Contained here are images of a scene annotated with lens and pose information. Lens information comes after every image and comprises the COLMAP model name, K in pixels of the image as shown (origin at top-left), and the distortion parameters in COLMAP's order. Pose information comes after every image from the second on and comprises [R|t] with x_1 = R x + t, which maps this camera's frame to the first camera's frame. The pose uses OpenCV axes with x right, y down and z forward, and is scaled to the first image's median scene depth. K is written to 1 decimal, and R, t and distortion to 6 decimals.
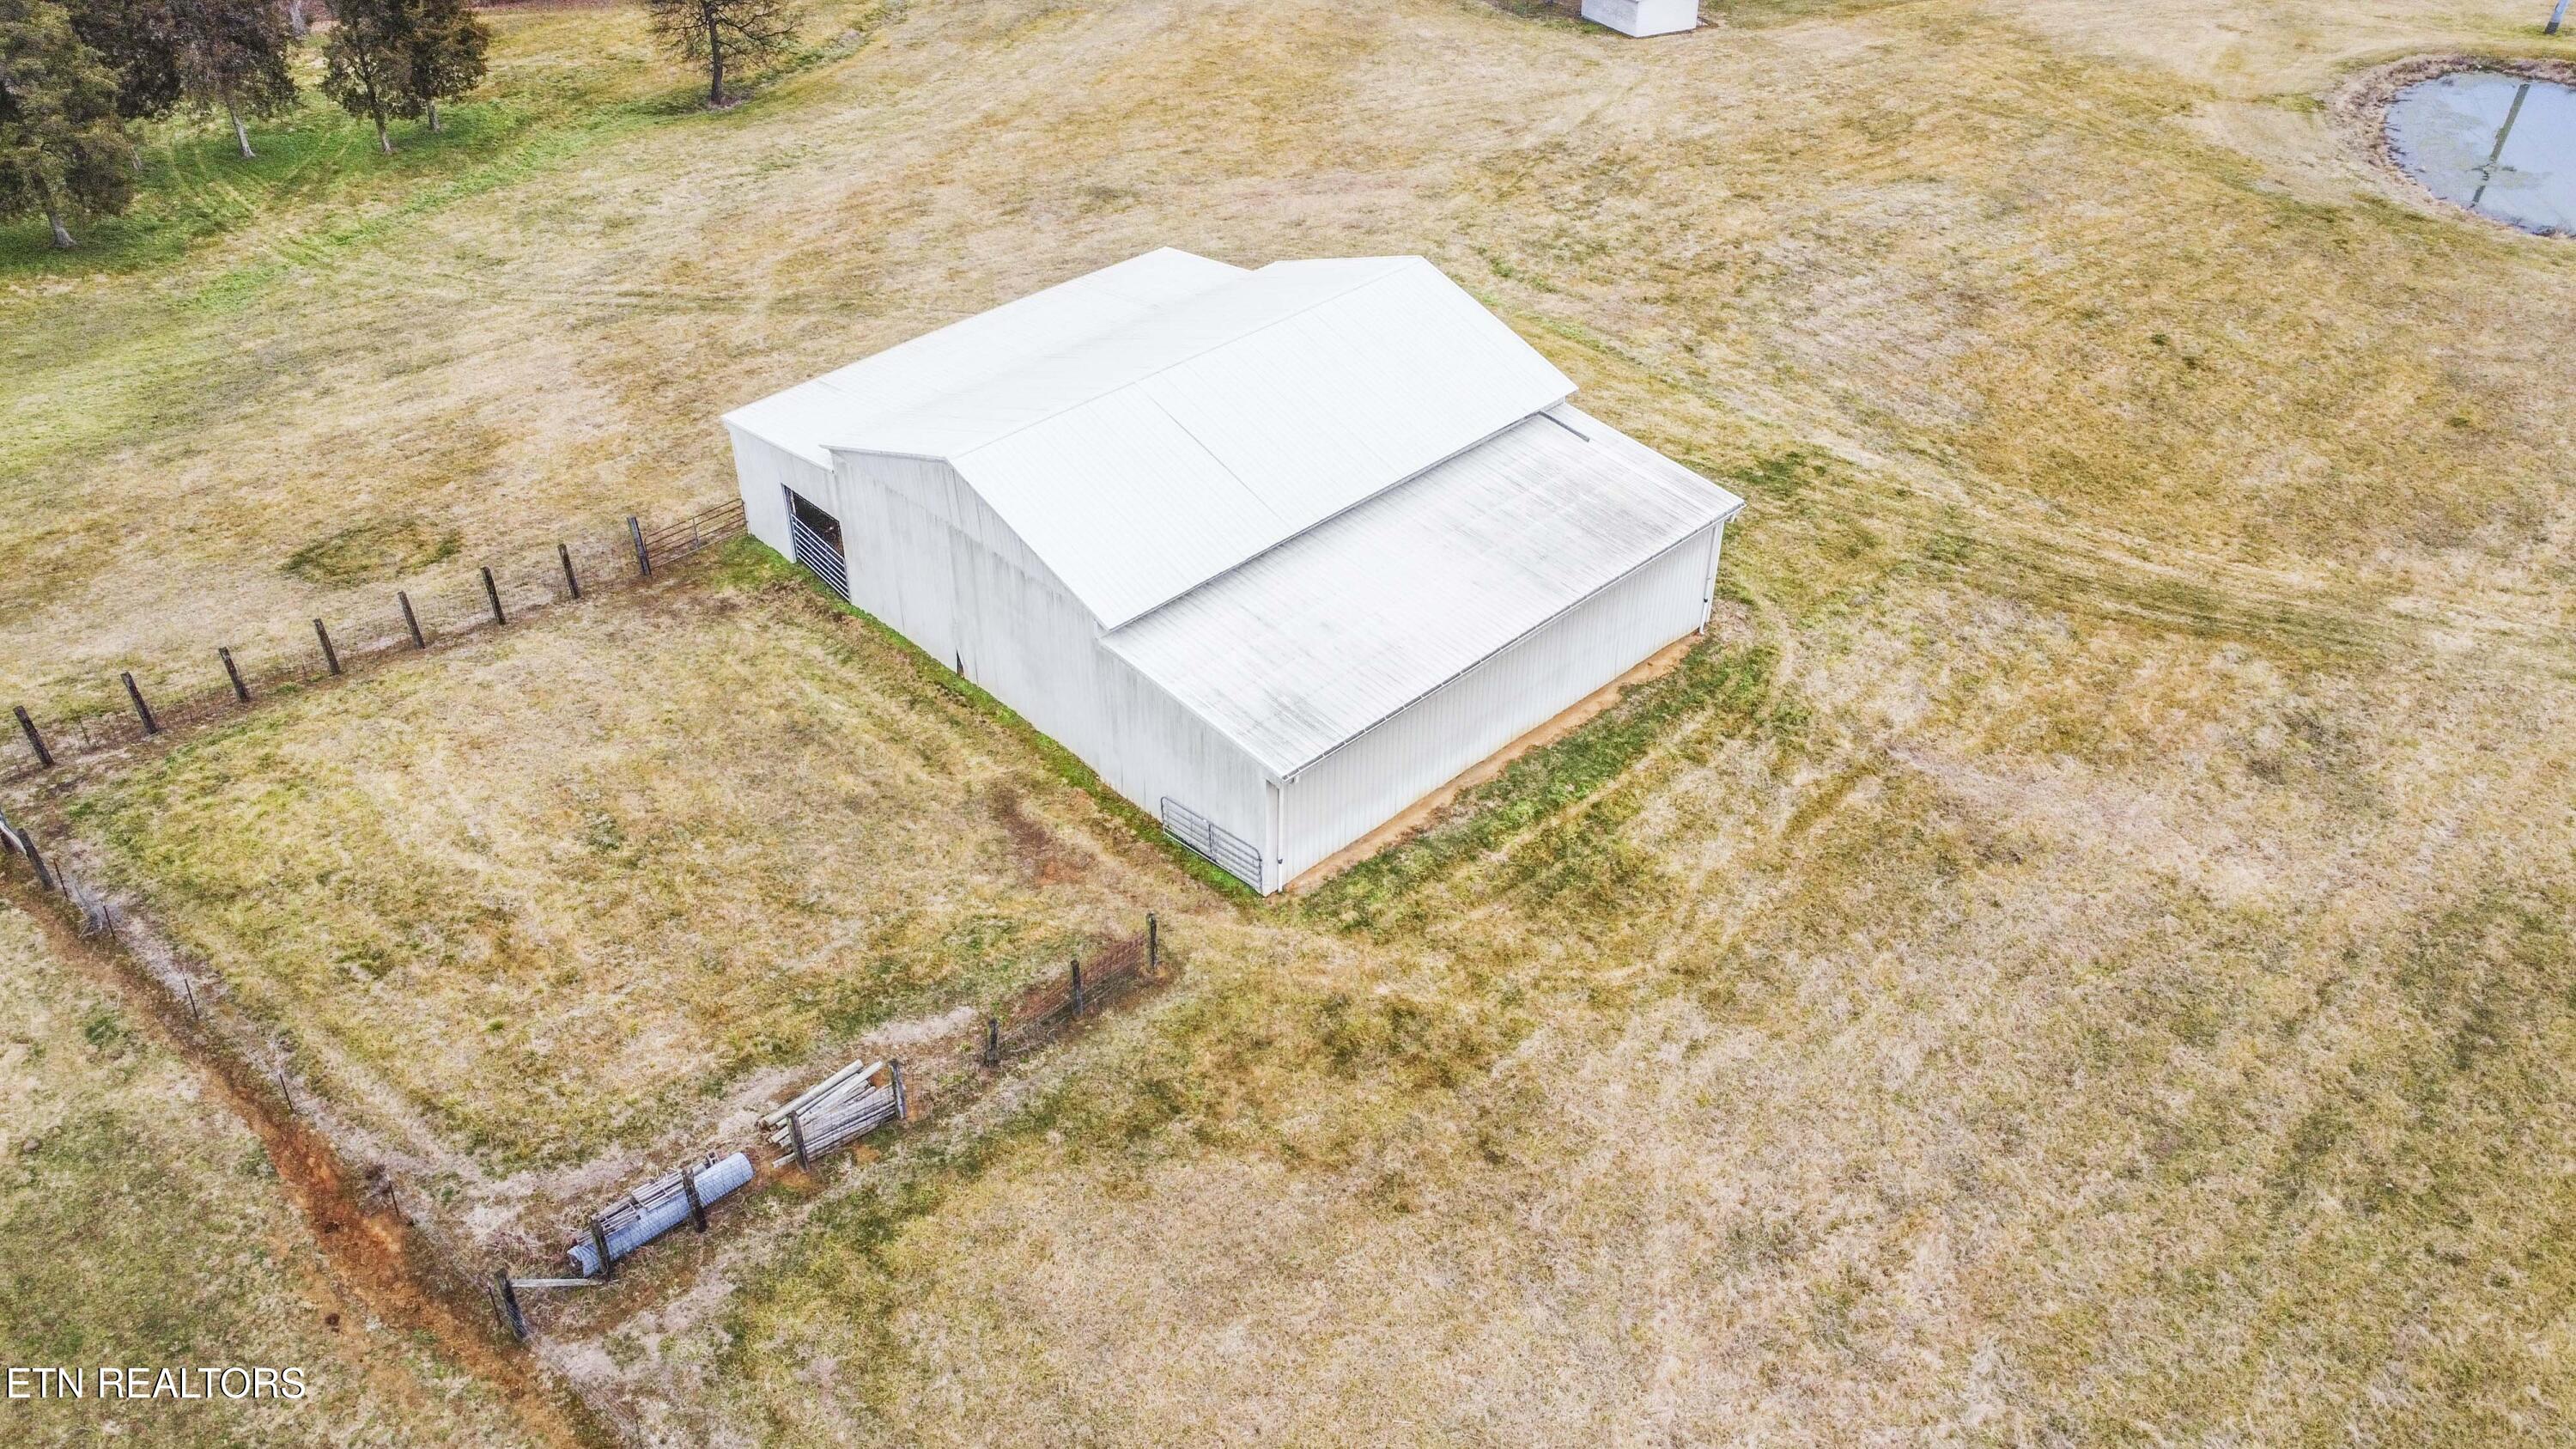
lens RADIAL K [[1915.1, 0, 1288.7], [0, 1915.1, 726.4], [0, 0, 1]] dist [-0.139416, 0.210002]
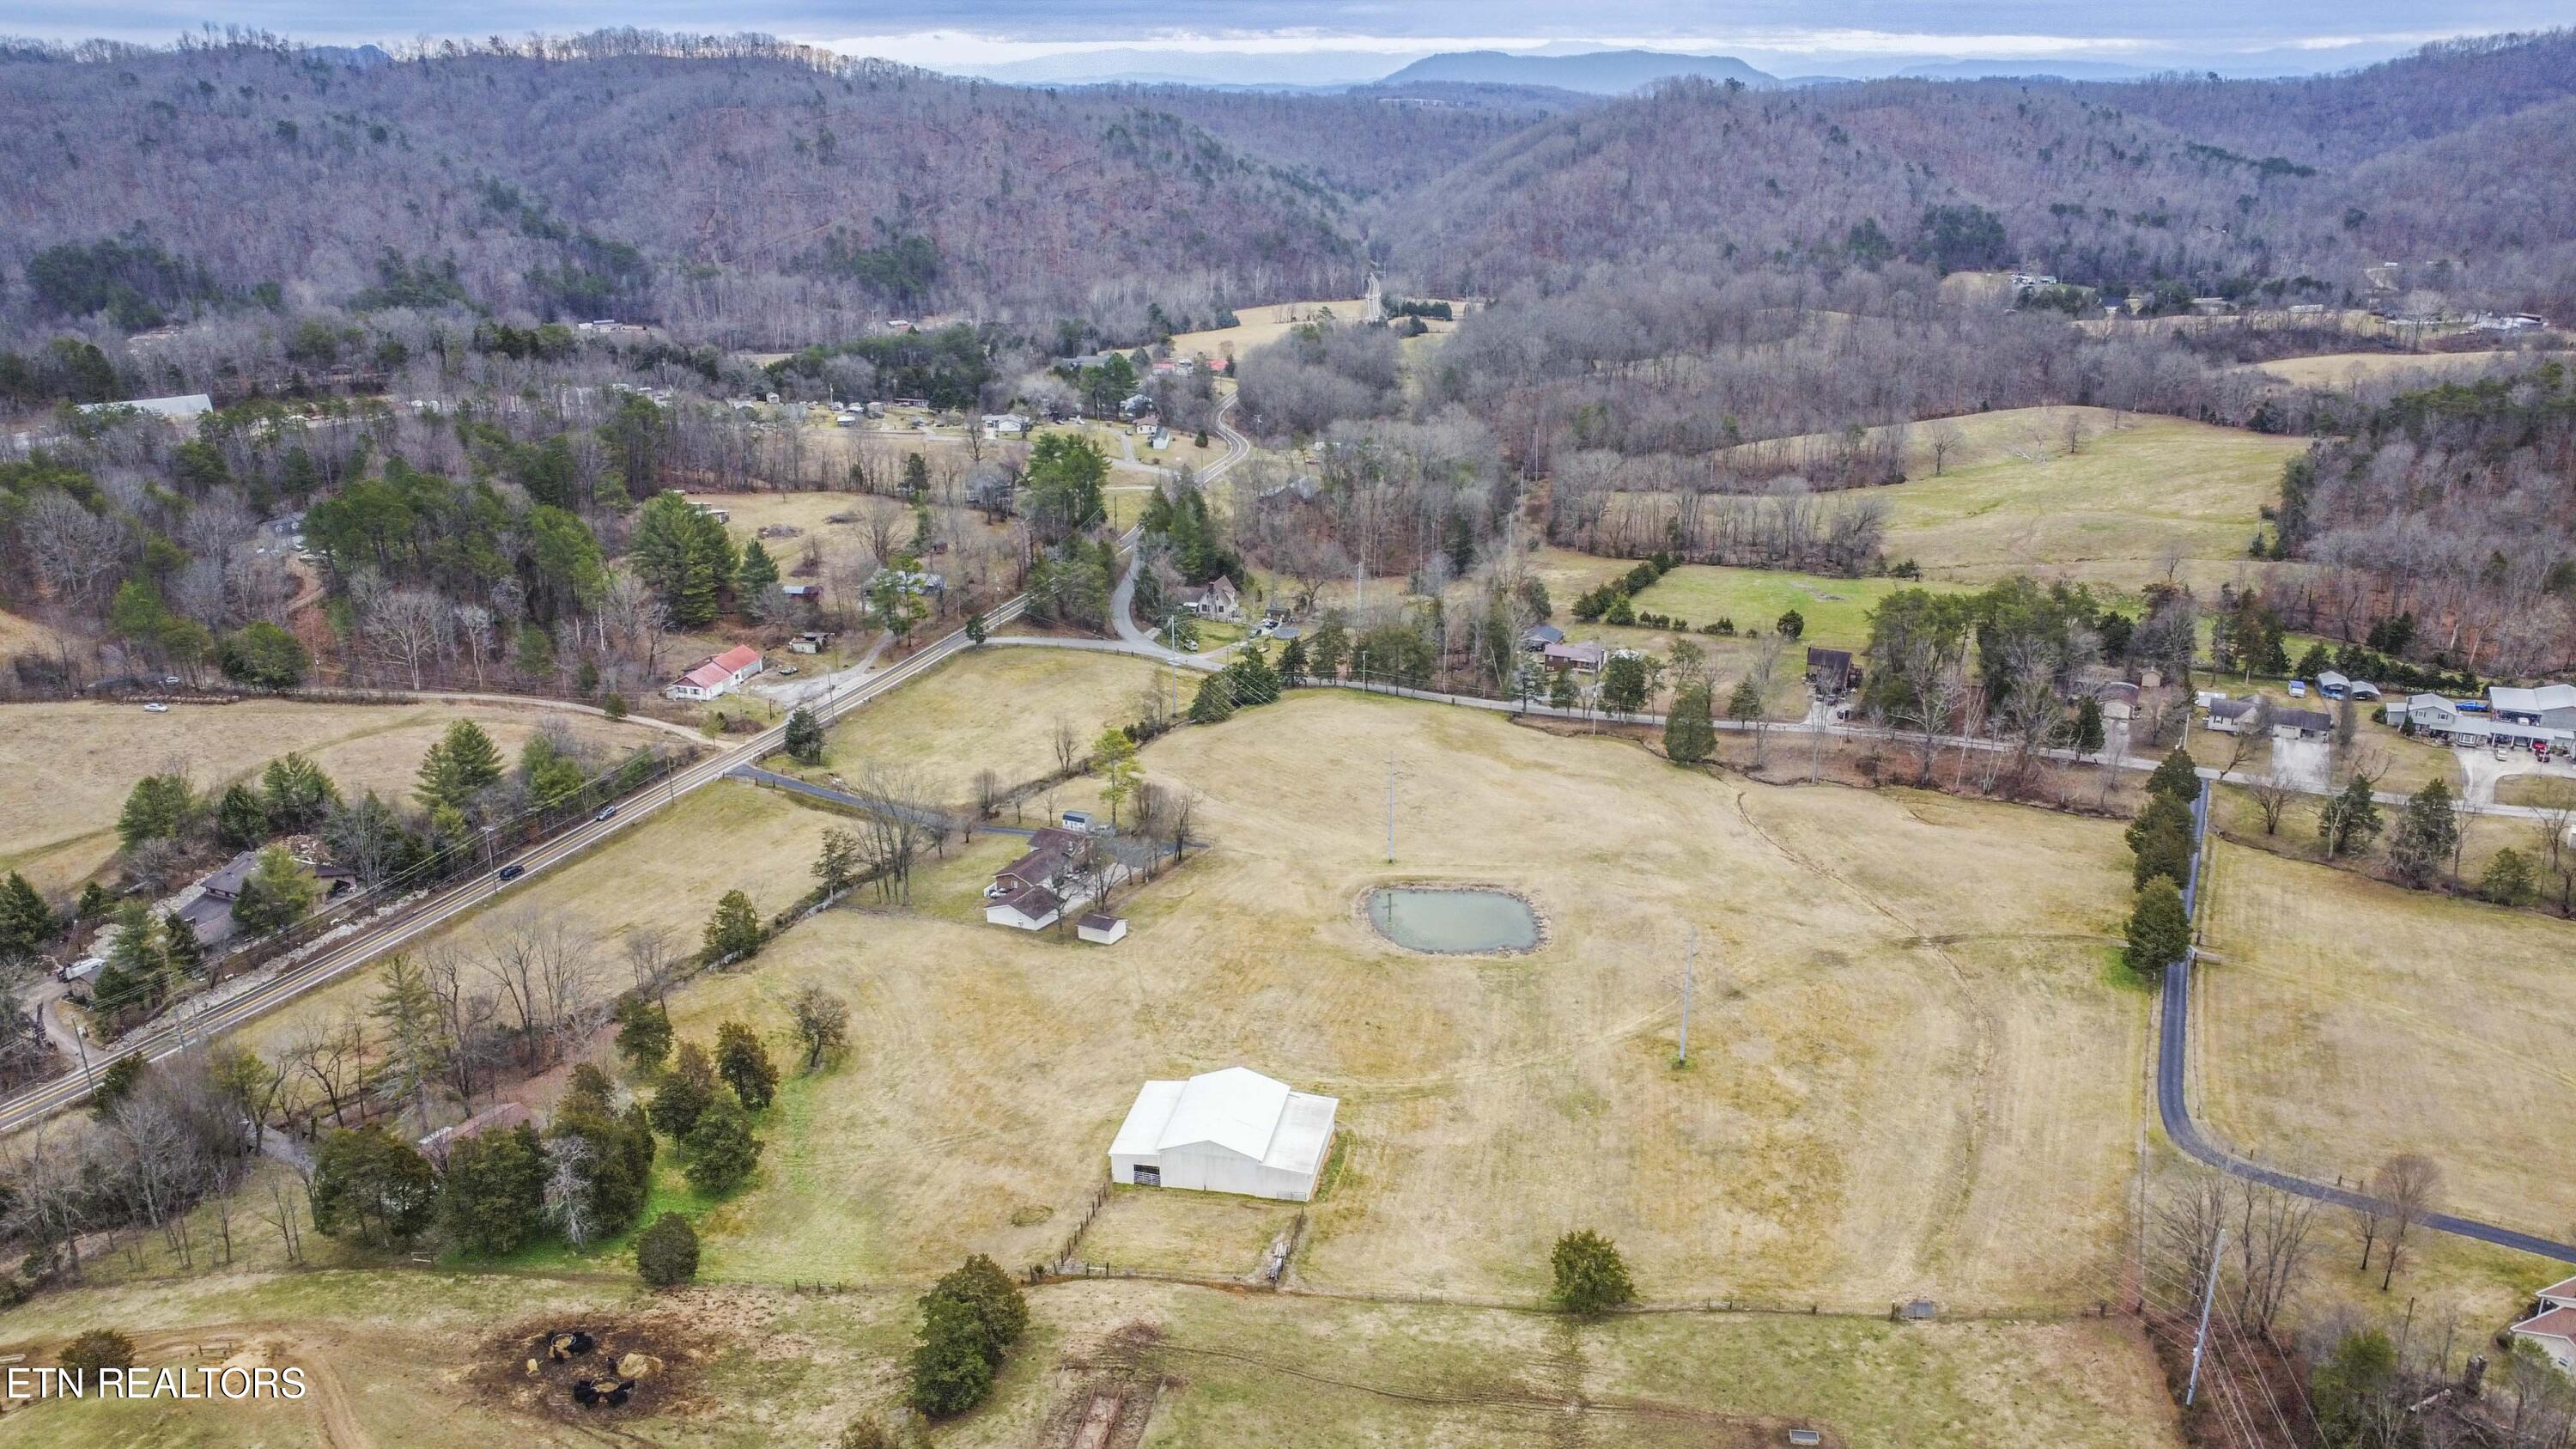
lens RADIAL K [[1915.1, 0, 1286.0], [0, 1915.1, 712.1], [0, 0, 1]] dist [-0.139416, 0.210002]
pose [[0.820365, -0.185911, 0.540776, -2.252167], [0.348845, 0.912029, -0.215661, -0.023701], [-0.453110, 0.365567, 0.813051, -3.107998]]
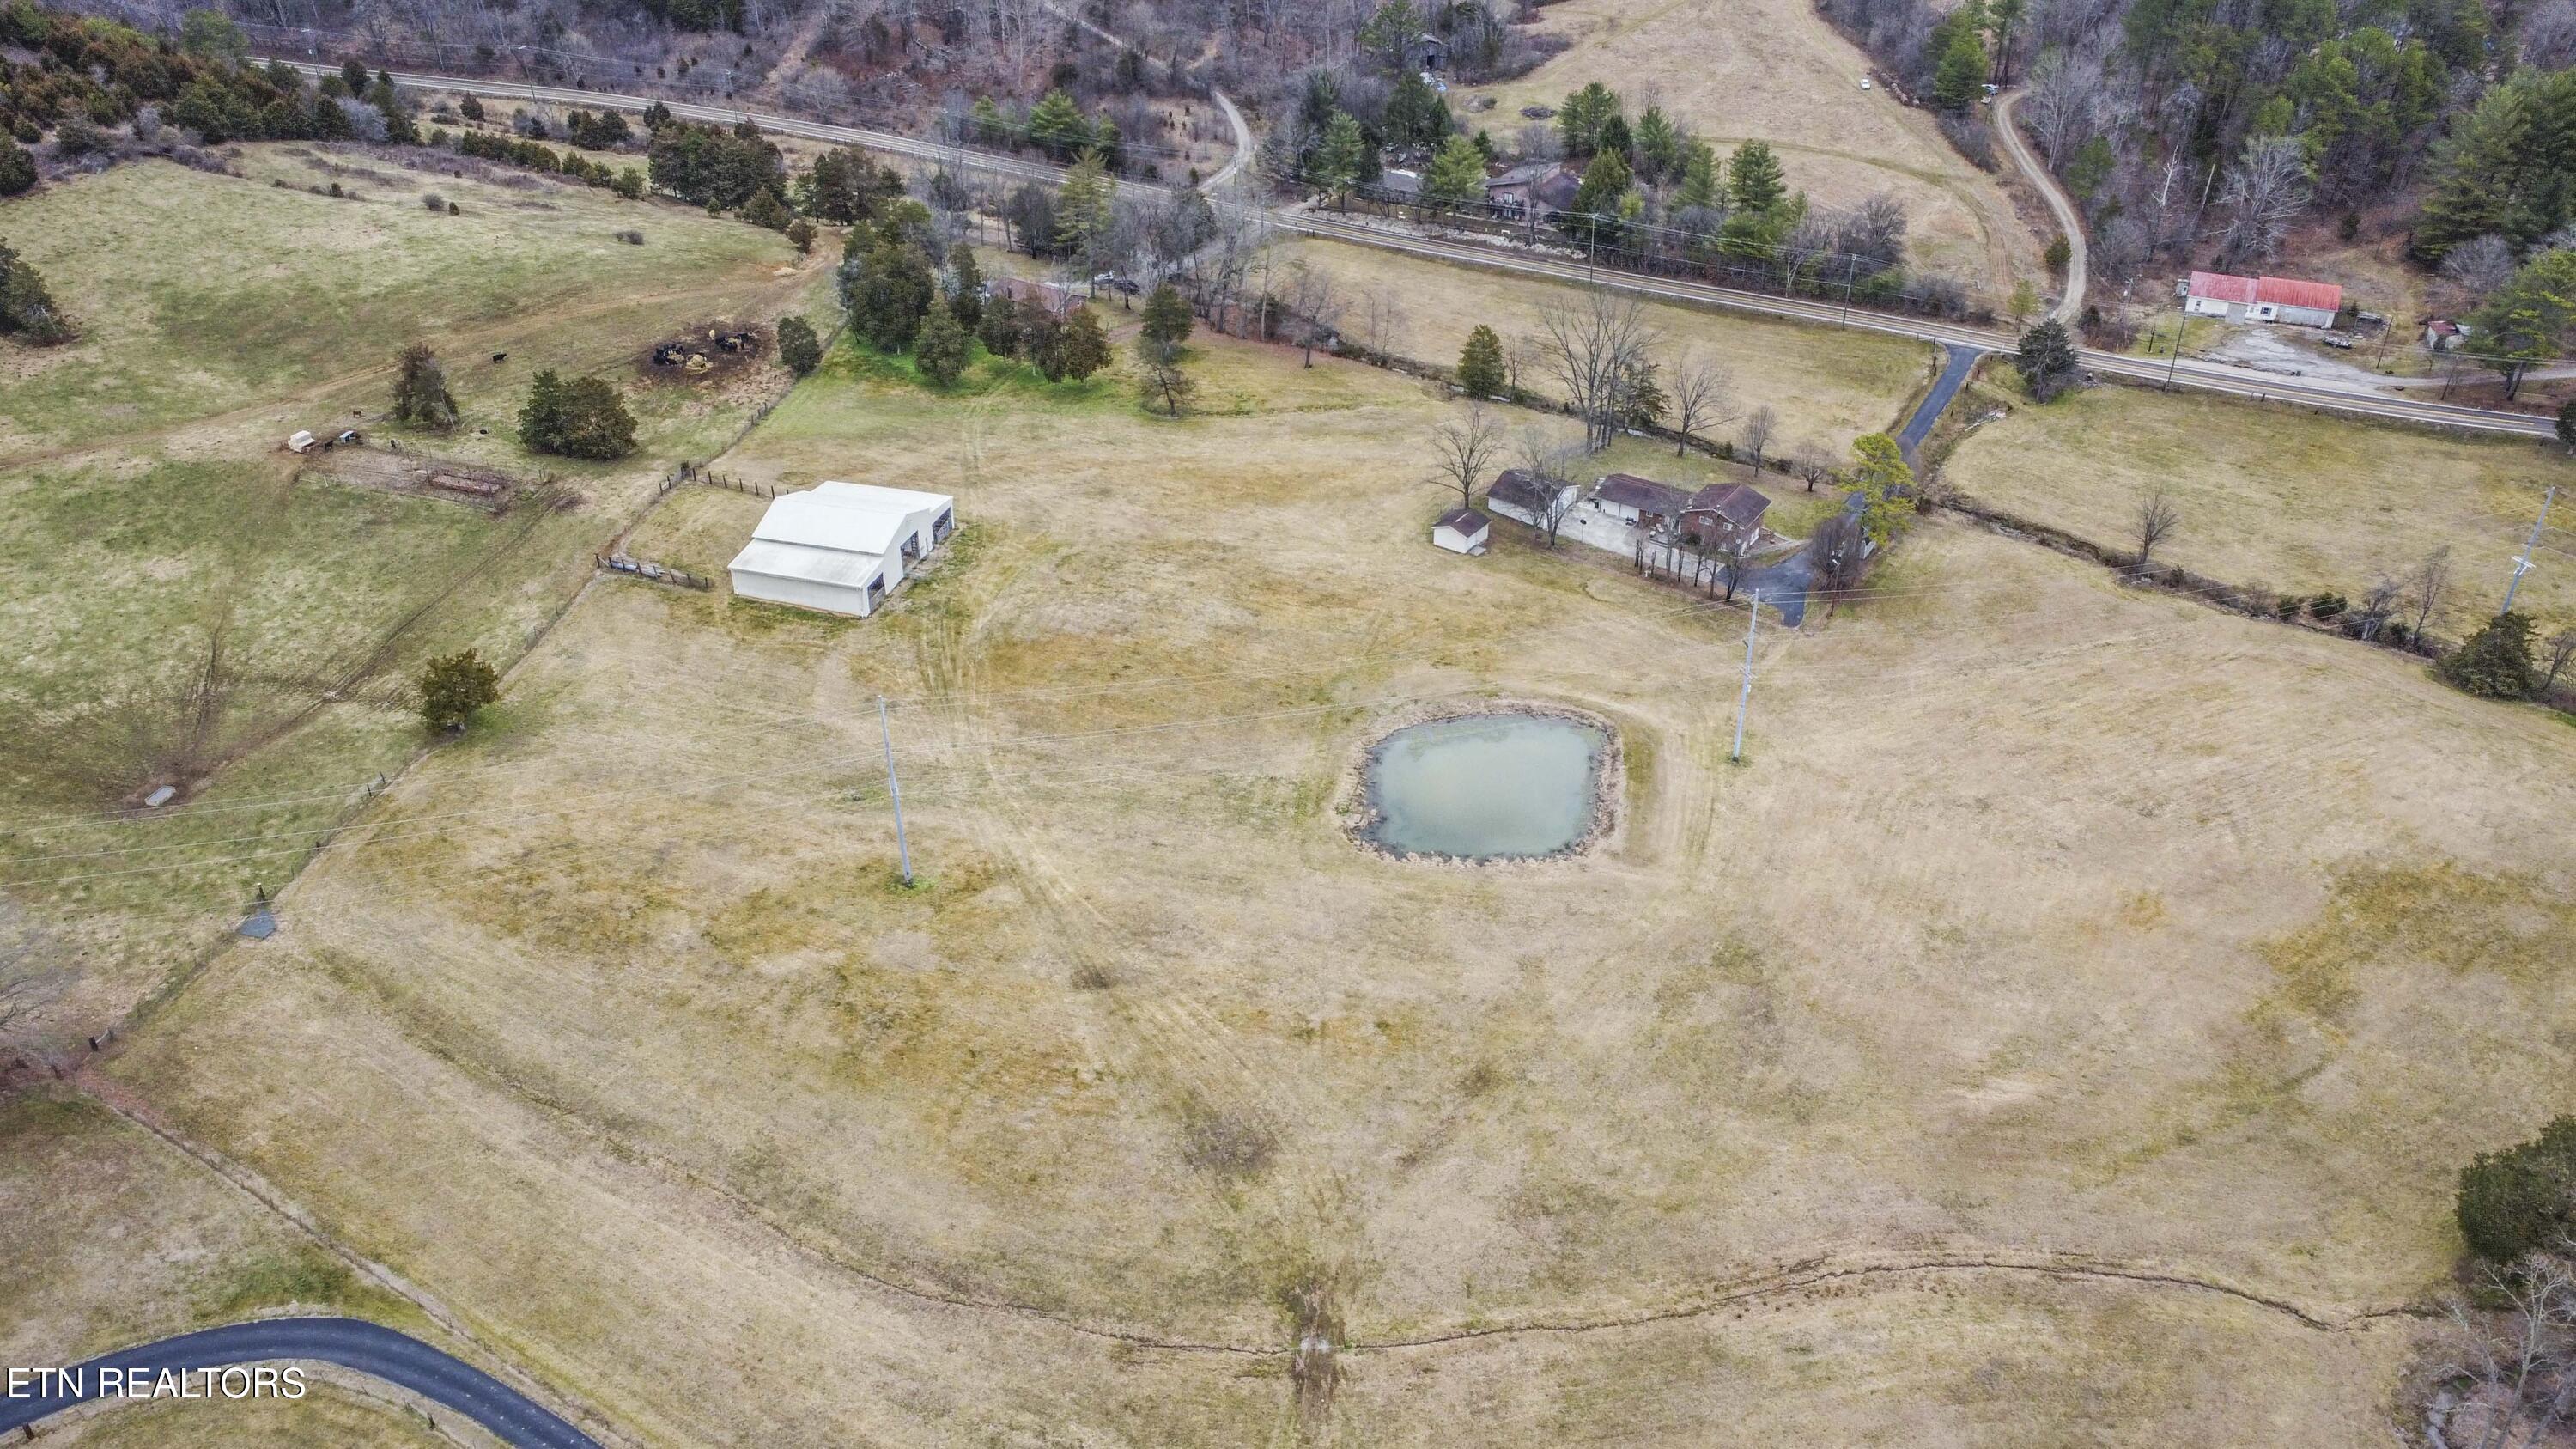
lens RADIAL K [[1915.1, 0, 1280.5], [0, 1915.1, 724.2], [0, 0, 1]] dist [-0.139416, 0.210002]
pose [[0.484578, 0.470223, -0.737614, 4.064945], [-0.525124, 0.830759, 0.184620, -1.169979], [0.699592, 0.297876, 0.649493, -1.008071]]
